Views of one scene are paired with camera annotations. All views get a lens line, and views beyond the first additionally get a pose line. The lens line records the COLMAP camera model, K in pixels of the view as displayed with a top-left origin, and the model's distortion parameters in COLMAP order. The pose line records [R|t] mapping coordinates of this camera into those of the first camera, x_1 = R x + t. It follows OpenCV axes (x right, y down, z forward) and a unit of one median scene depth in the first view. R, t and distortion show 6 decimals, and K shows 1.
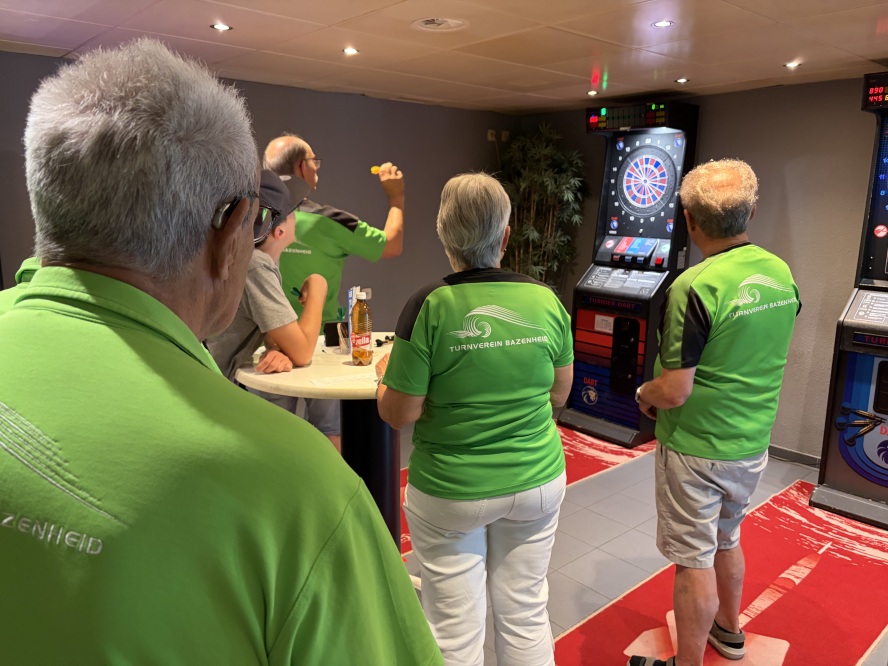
lens RADIAL K [[680.4, 0, 430.6], [0, 680.4, 335.1], [0, 0, 1]] dist [0.000278, -0.007945]
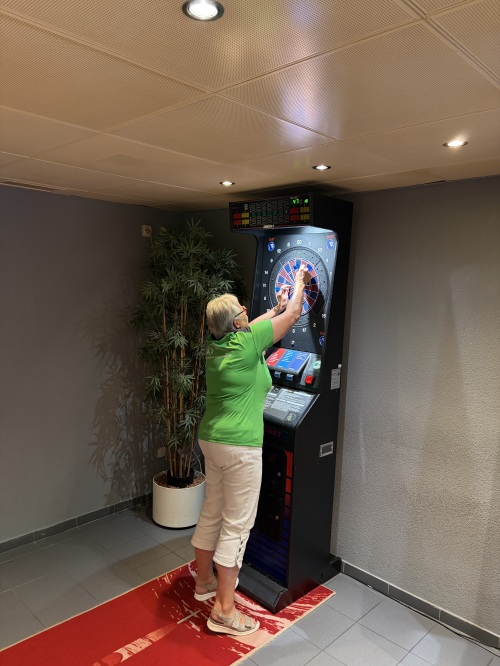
lens RADIAL K [[493.7, 0, 248.9], [0, 493.7, 335.3], [0, 0, 1]] dist [0.024665, -0.005349]
pose [[0.996308, 0.018313, 0.083874, 0.200021], [-0.010508, 0.995651, -0.092572, -0.103127], [-0.085205, 0.091349, 0.992167, 0.374151]]
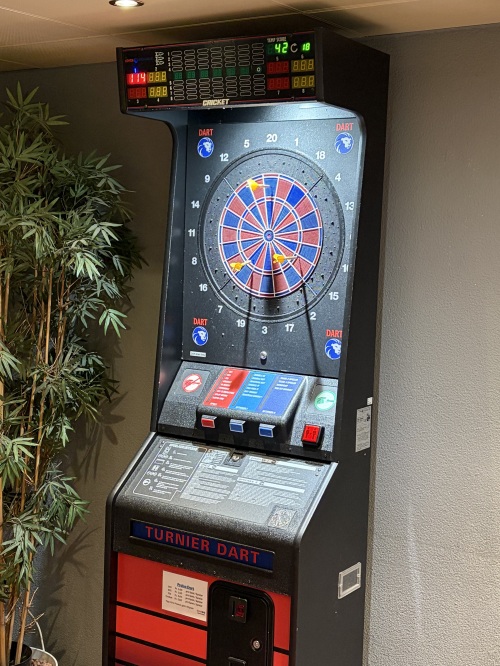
lens RADIAL K [[987.5, 0, 250.0], [0, 987.5, 333.0], [0, 0, 1]] dist [0.179536, -0.975769]
pose [[0.954237, -0.016189, 0.298612, 0.125295], [0.045304, 0.994835, -0.090836, -0.113138], [-0.295600, 0.100207, 0.950042, 0.440567]]
